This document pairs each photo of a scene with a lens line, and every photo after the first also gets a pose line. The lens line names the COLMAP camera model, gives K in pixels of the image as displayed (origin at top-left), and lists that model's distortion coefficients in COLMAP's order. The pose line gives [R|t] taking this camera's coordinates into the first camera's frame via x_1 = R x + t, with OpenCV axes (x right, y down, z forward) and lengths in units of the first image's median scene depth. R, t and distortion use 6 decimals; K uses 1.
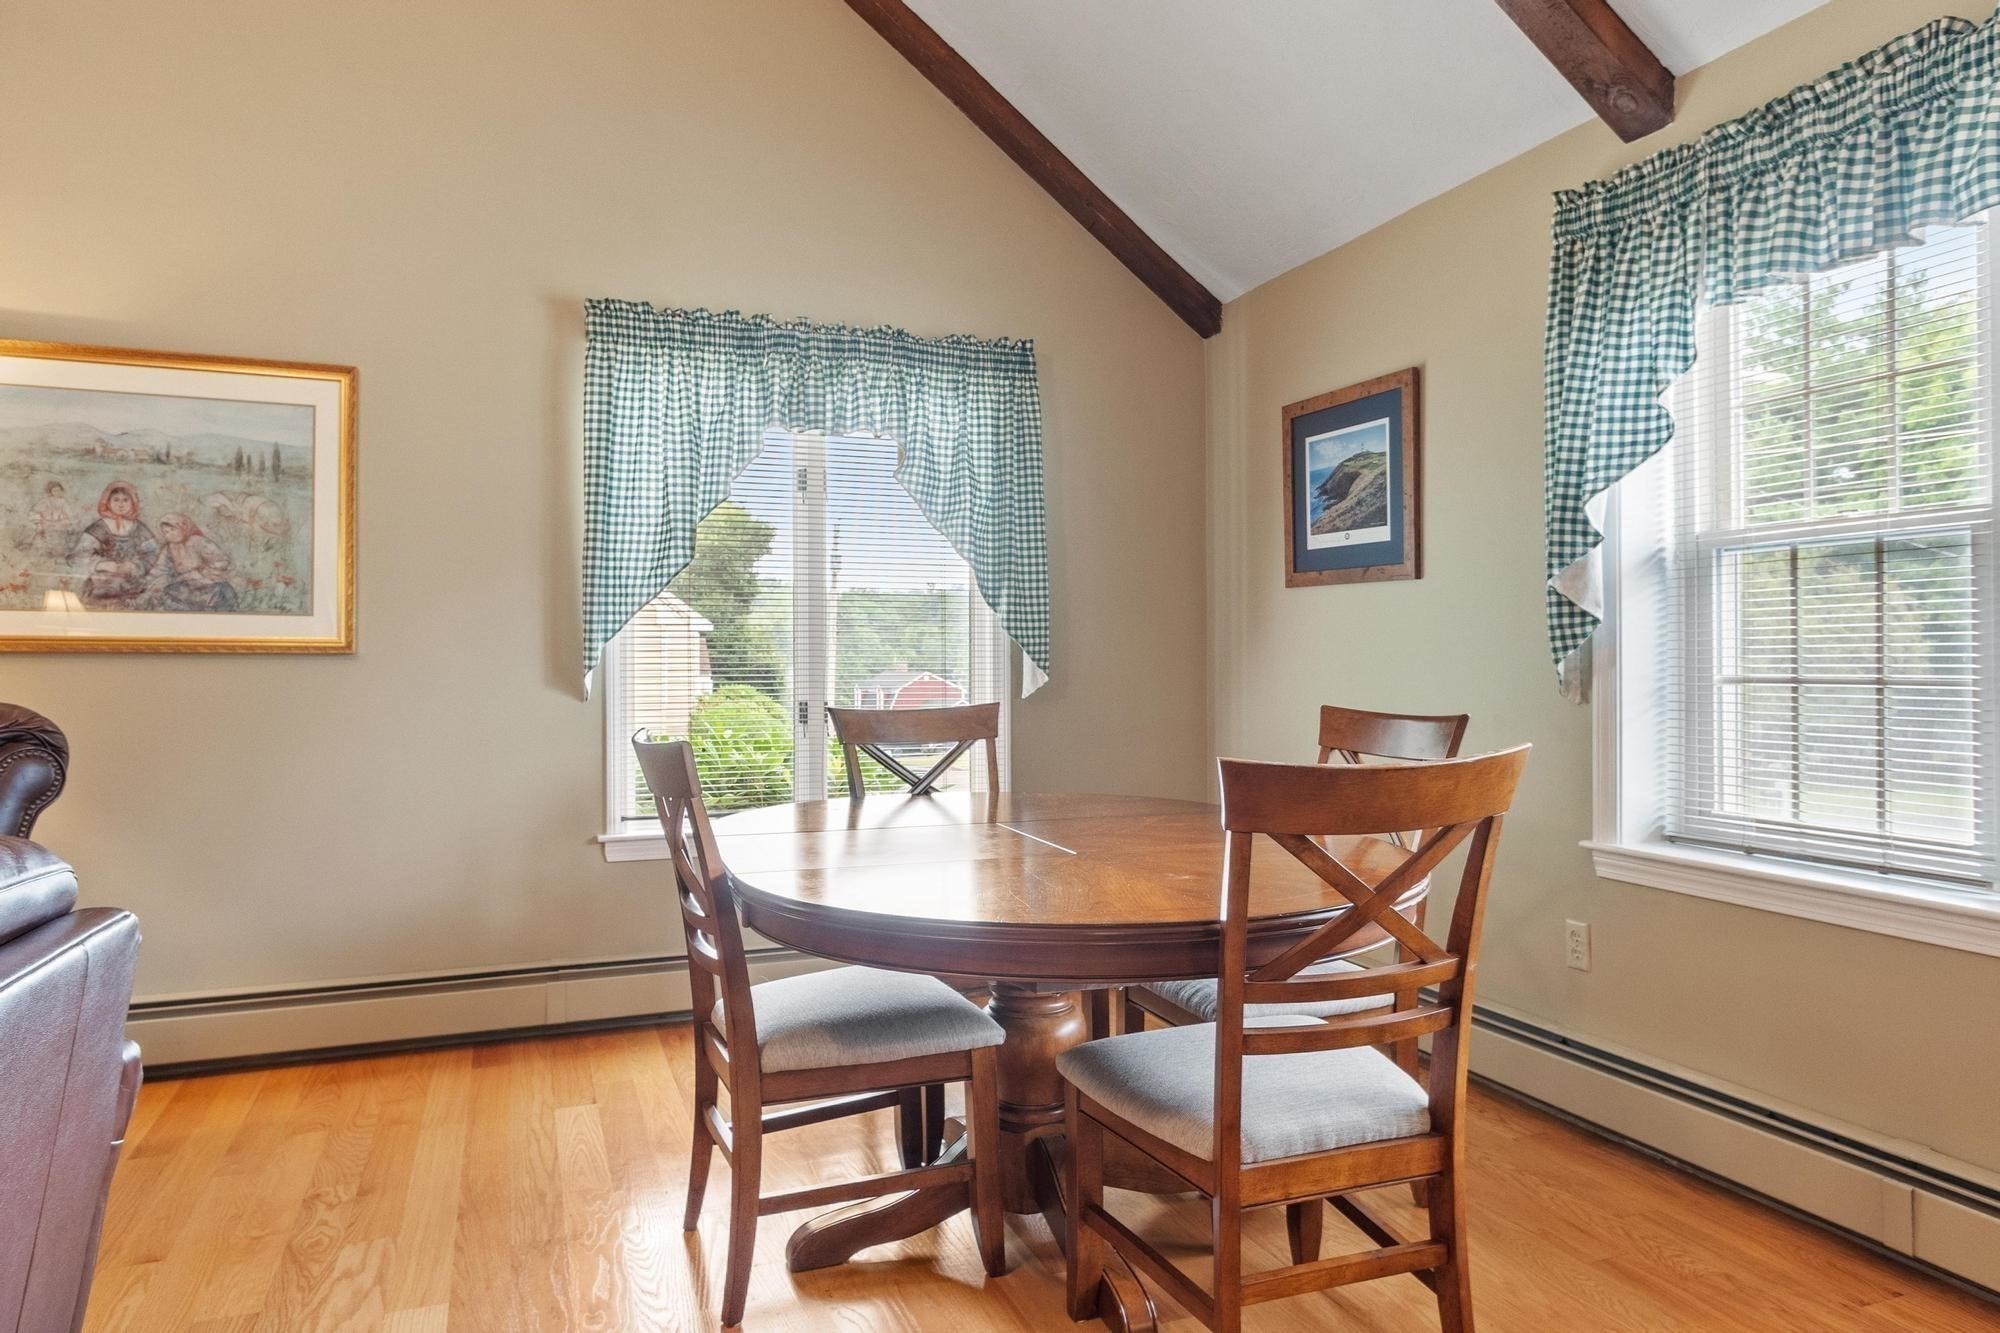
lens RADIAL K [[1270.9, 0, 1027.6], [0, 1270.9, 659.9], [0, 0, 1]] dist [-0.002047, -0.001040]
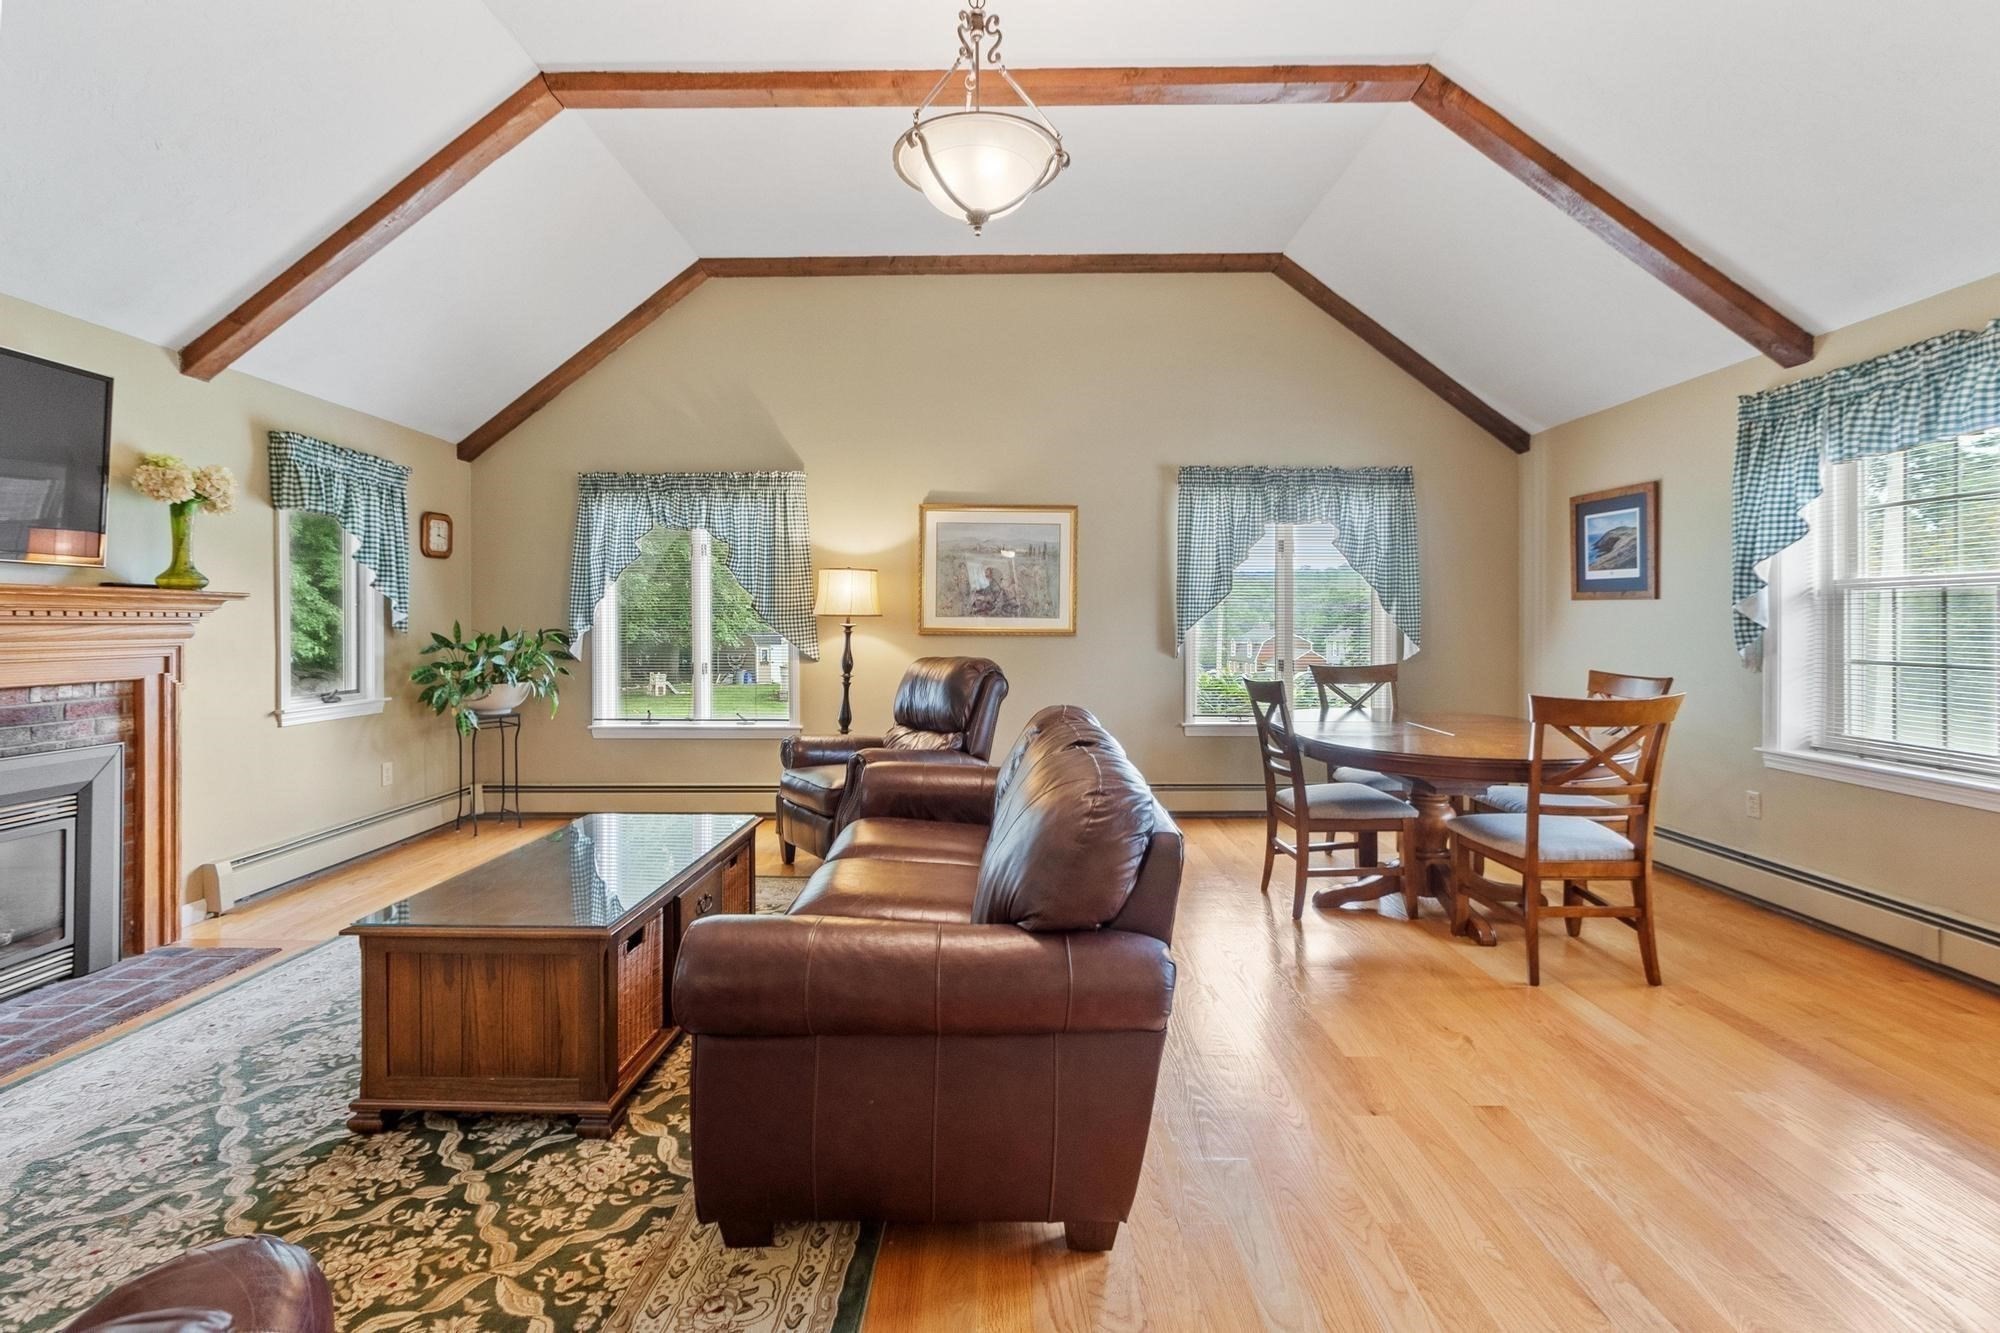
lens RADIAL K [[882.3, 0, 991.2], [0, 882.3, 625.9], [0, 0, 1]] dist [-0.002482, -0.000305]
pose [[0.923235, 0.004409, -0.384211, -0.092531], [-0.001825, 0.999973, 0.007089, -0.038431], [0.384232, -0.005844, 0.923218, -0.578559]]
